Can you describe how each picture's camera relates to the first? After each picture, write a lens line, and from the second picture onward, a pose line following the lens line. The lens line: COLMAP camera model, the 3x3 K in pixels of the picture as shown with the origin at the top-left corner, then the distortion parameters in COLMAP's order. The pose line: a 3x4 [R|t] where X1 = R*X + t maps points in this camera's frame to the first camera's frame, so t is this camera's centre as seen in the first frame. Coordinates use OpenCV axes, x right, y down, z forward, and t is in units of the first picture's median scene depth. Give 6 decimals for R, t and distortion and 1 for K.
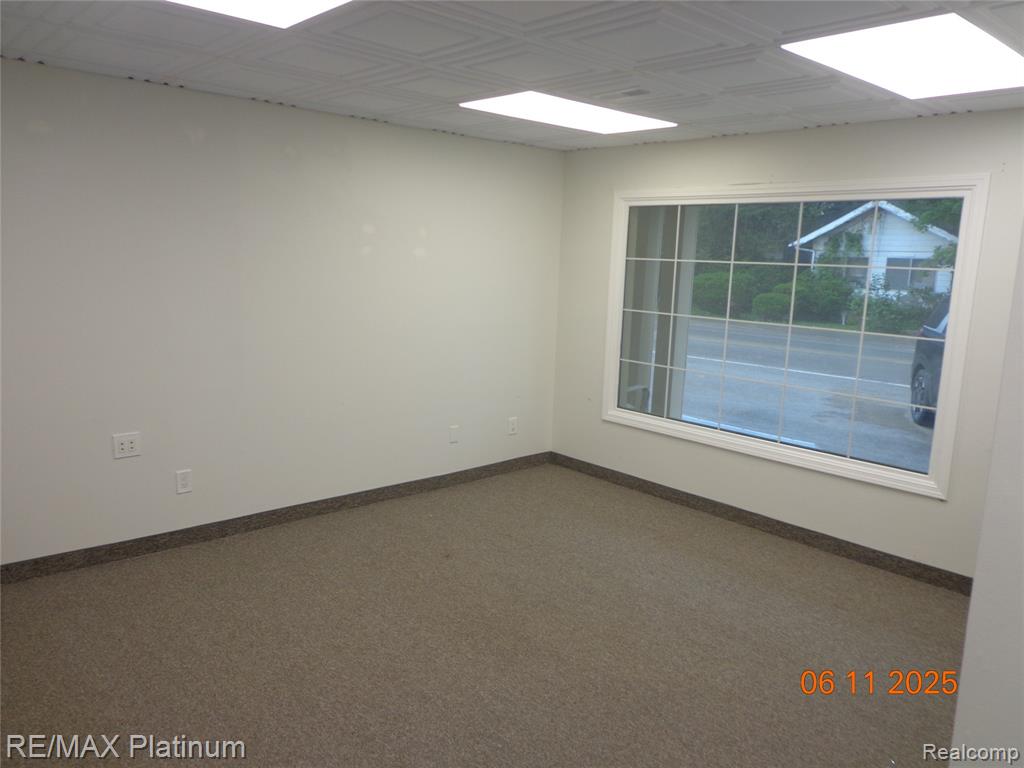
lens RADIAL K [[750.2, 0, 514.0], [0, 750.2, 383.4], [0, 0, 1]] dist [-0.023231, 0.003298]
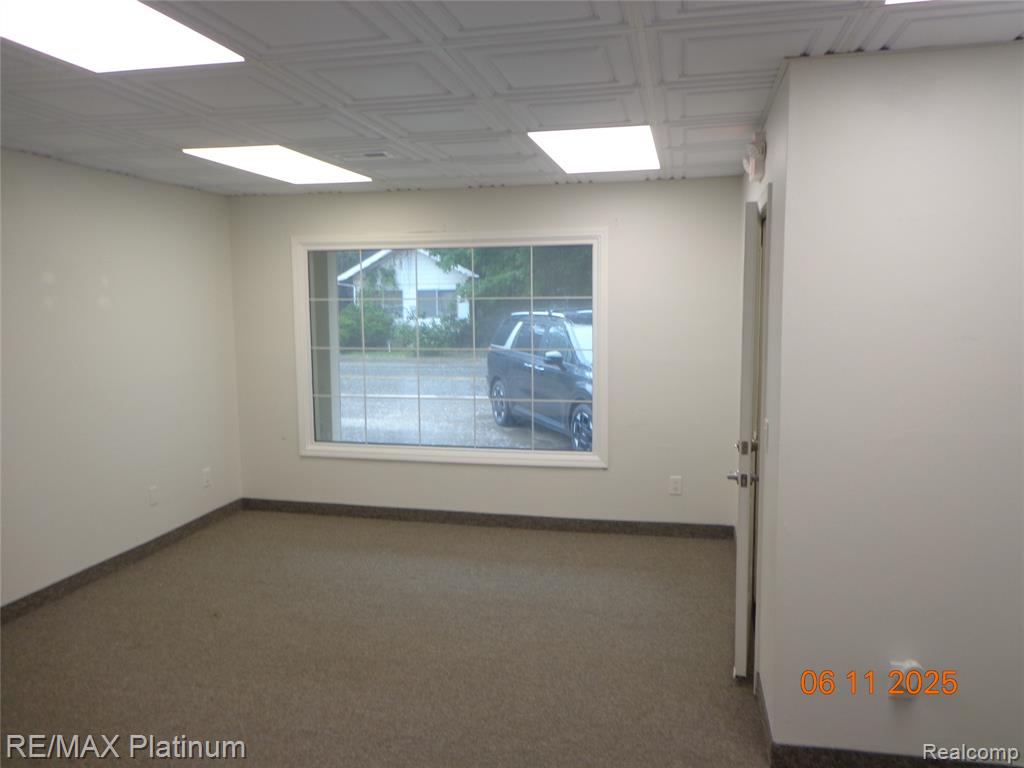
lens RADIAL K [[750.2, 0, 514.0], [0, 750.2, 383.4], [0, 0, 1]] dist [-0.023231, 0.003298]
pose [[0.813513, -0.103428, 0.572276, -0.224735], [0.131026, 0.991354, -0.007091, -0.004712], [-0.566594, 0.080752, 0.820030, -0.015852]]
